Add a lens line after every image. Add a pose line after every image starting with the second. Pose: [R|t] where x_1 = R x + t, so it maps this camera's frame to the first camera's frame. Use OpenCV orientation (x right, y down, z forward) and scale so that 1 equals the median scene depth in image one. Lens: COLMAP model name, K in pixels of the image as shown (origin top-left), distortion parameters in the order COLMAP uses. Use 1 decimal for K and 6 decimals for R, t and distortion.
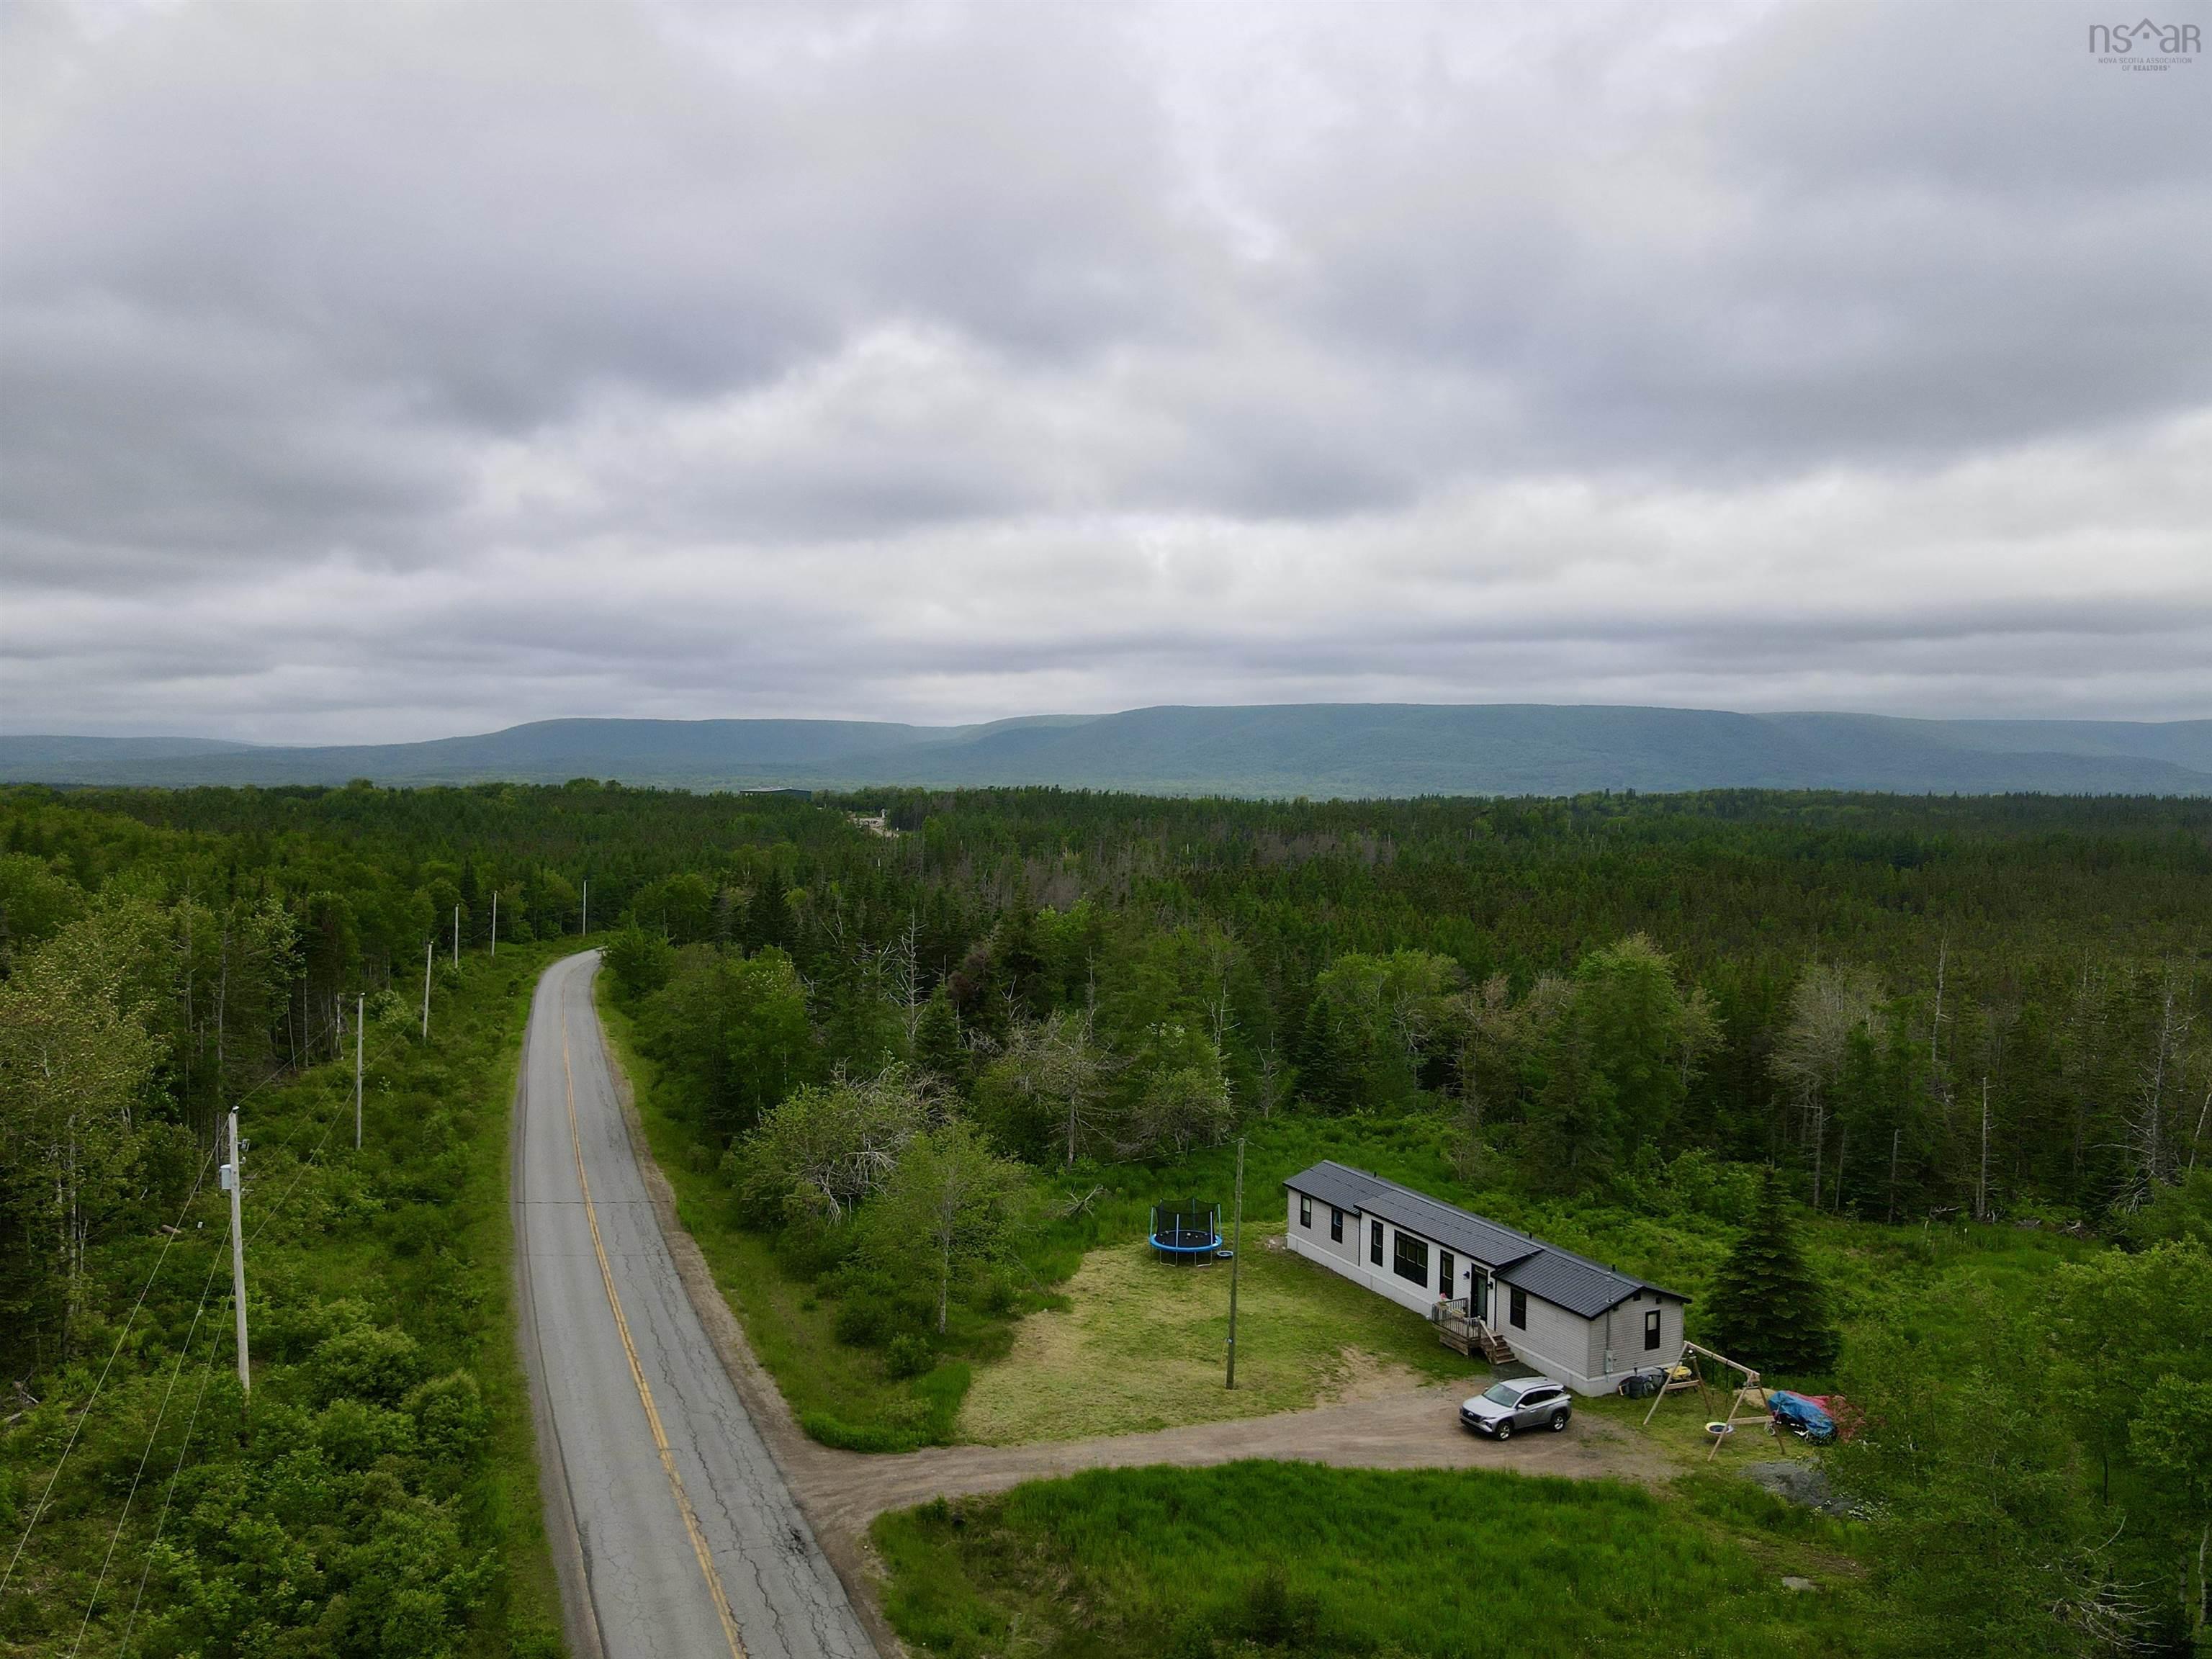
lens RADIAL K [[1644.2, 0, 1103.1], [0, 1644.2, 844.9], [0, 0, 1]] dist [-0.013984, 0.047706]
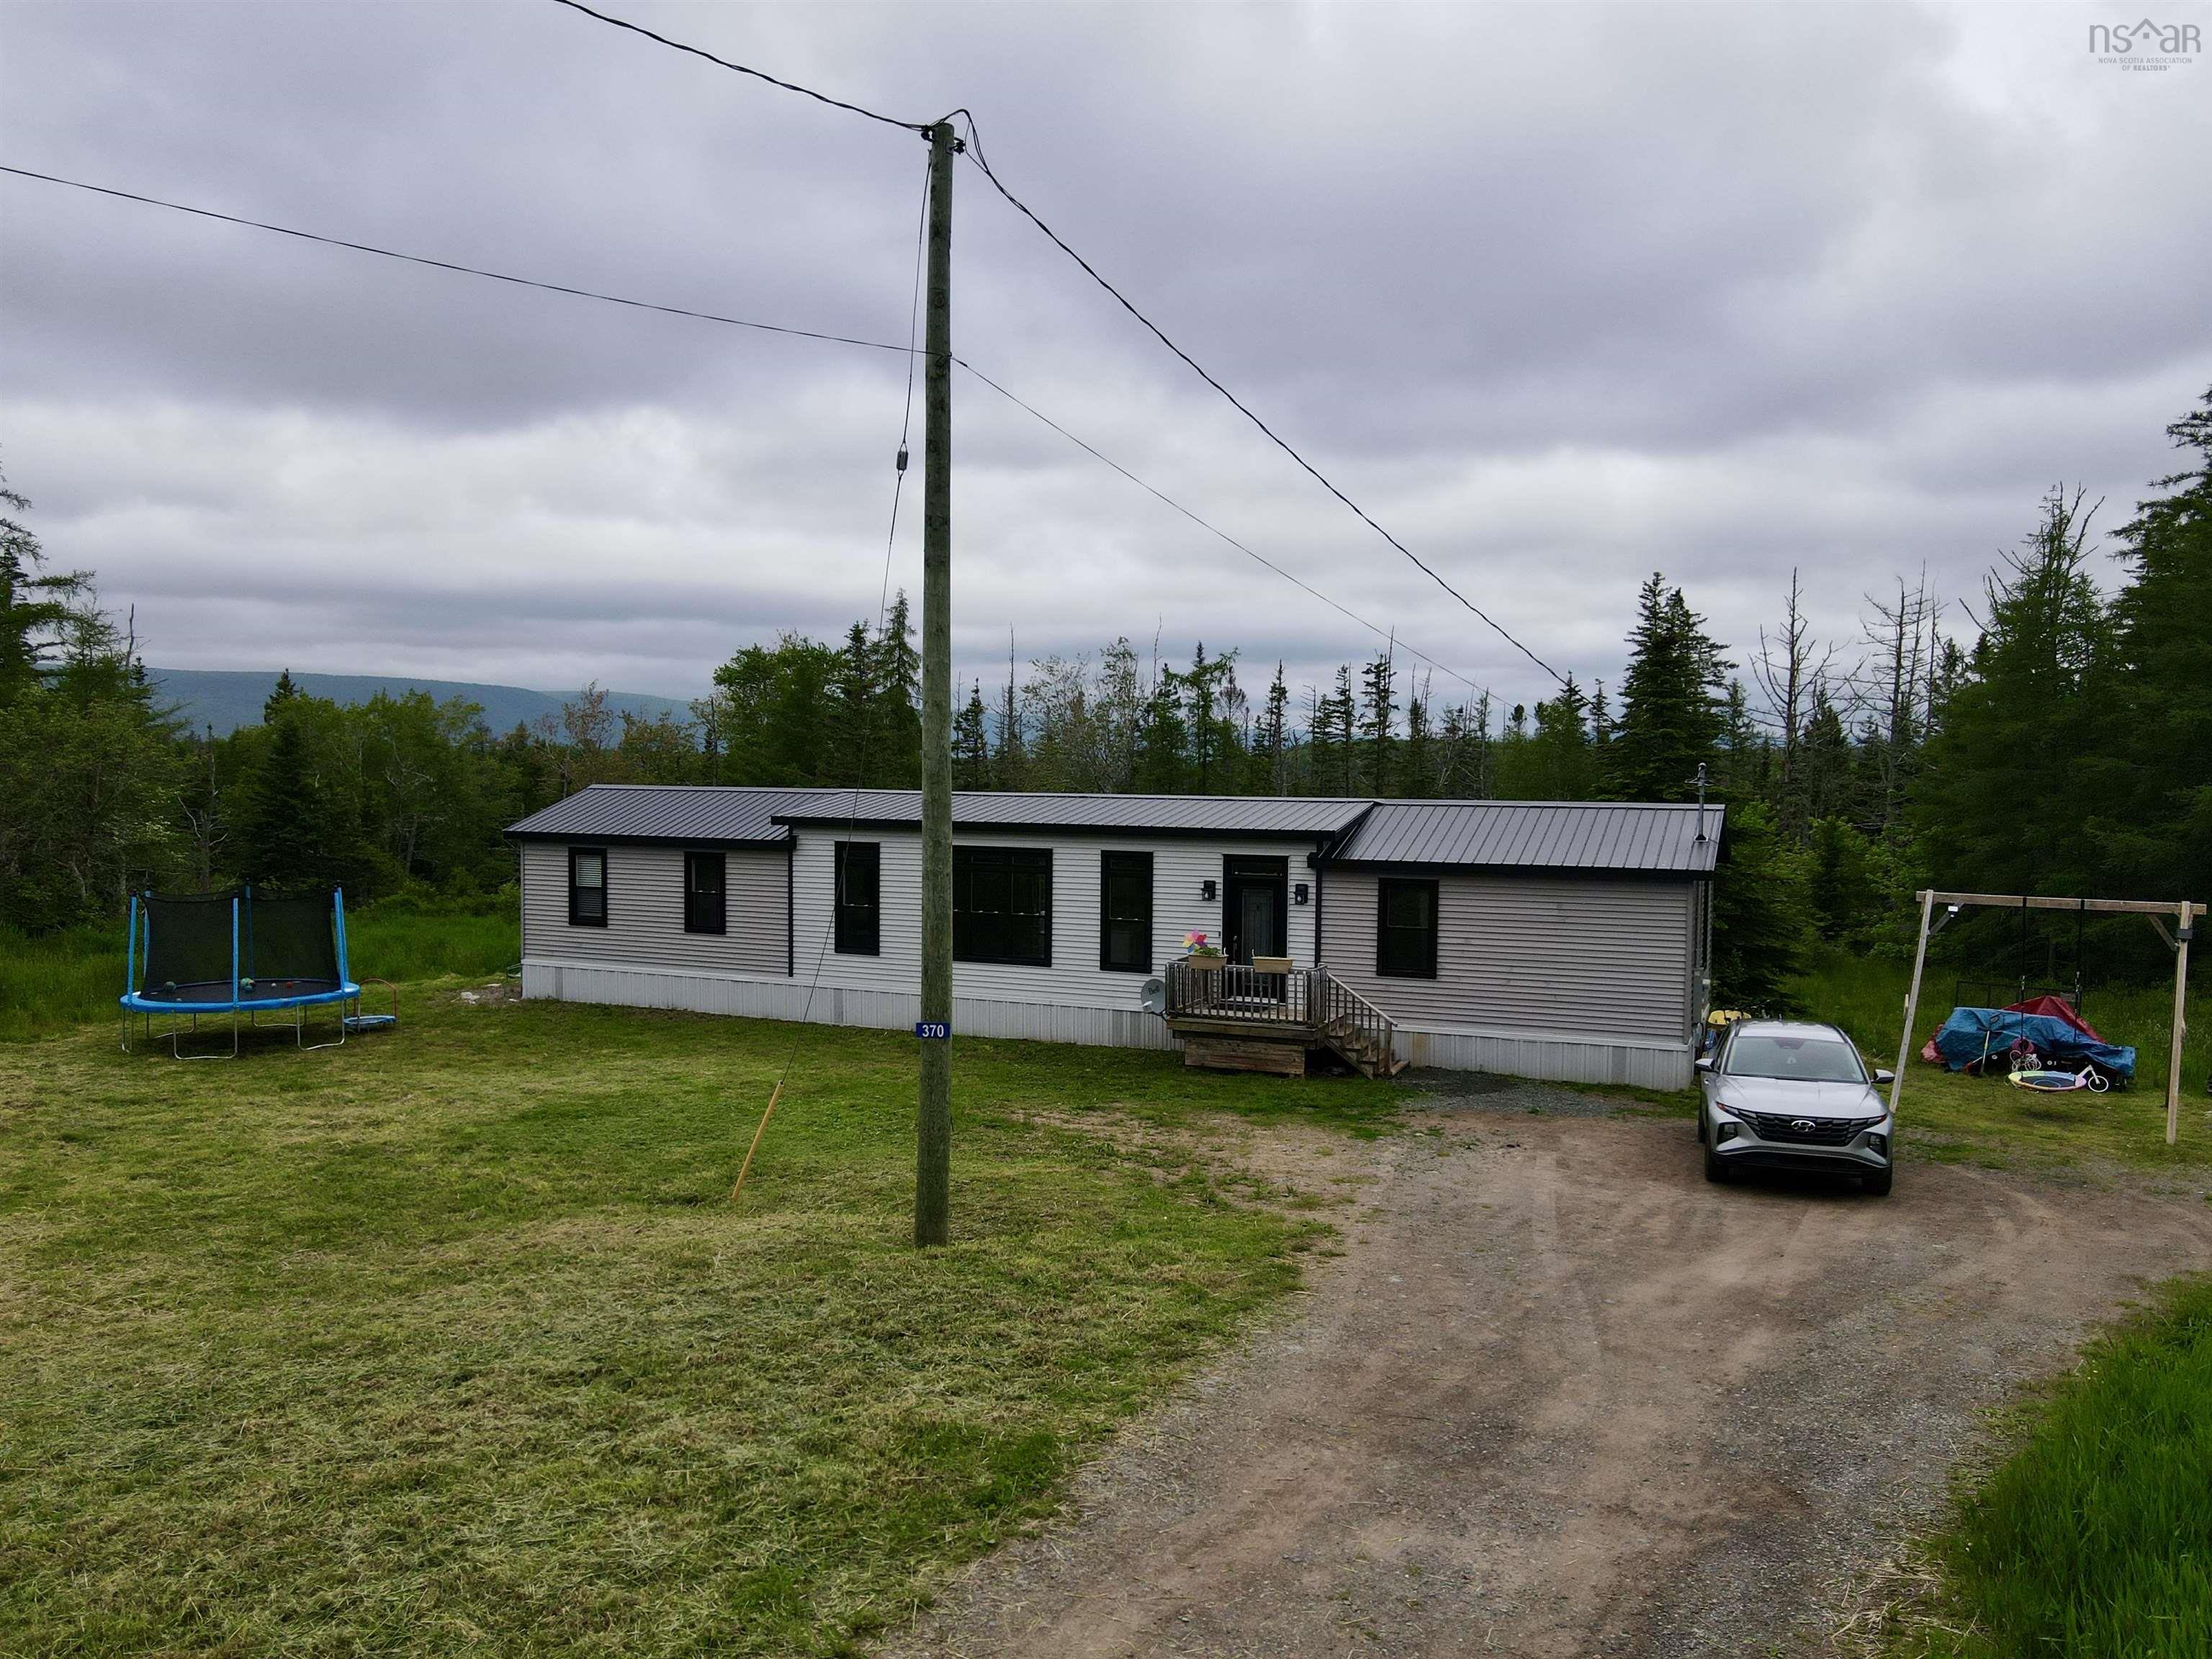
lens RADIAL K [[1644.2, 0, 1103.2], [0, 1644.2, 828.0], [0, 0, 1]] dist [-0.013984, 0.047706]
pose [[0.756017, -0.029472, 0.653888, -0.043164], [0.028018, 0.999527, 0.012656, 0.226700], [-0.653952, 0.008752, 0.756485, 0.681587]]
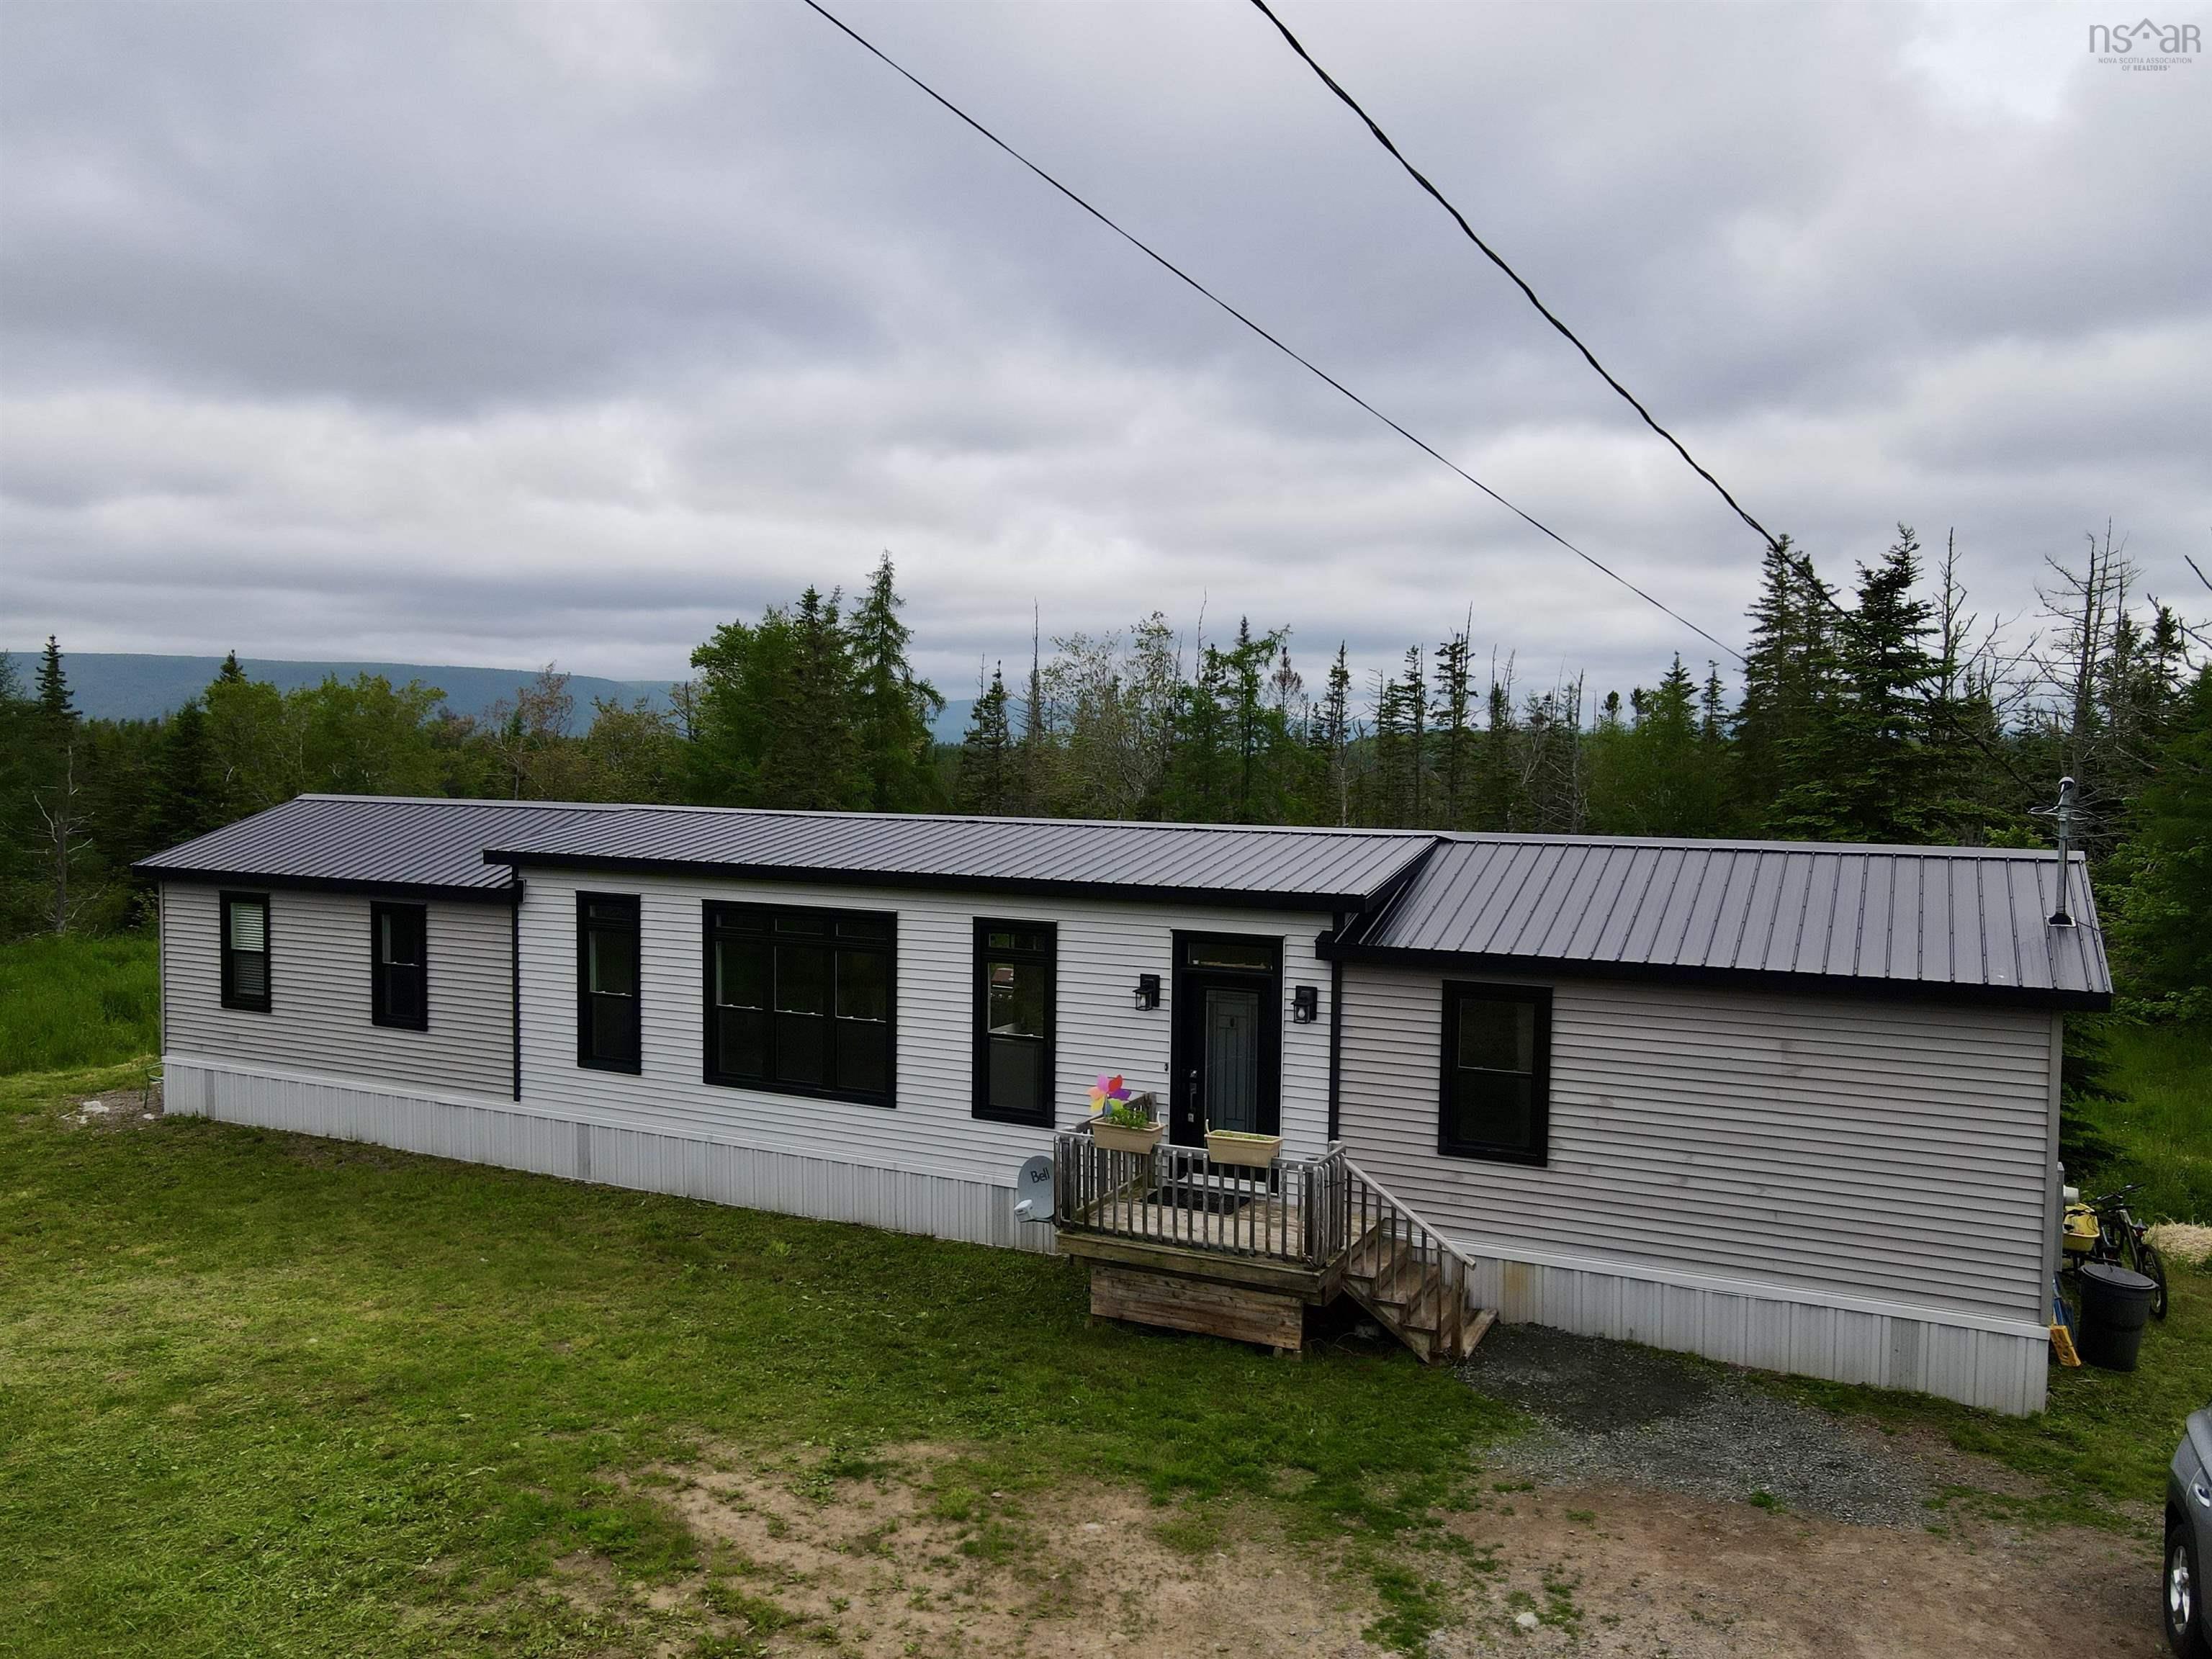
lens RADIAL K [[1644.2, 0, 1107.9], [0, 1644.2, 827.0], [0, 0, 1]] dist [-0.013984, 0.047706]
pose [[0.783063, -0.029630, 0.621236, 0.075598], [0.024502, 0.999559, 0.016790, 0.221191], [-0.621460, 0.002074, 0.783443, 0.778081]]
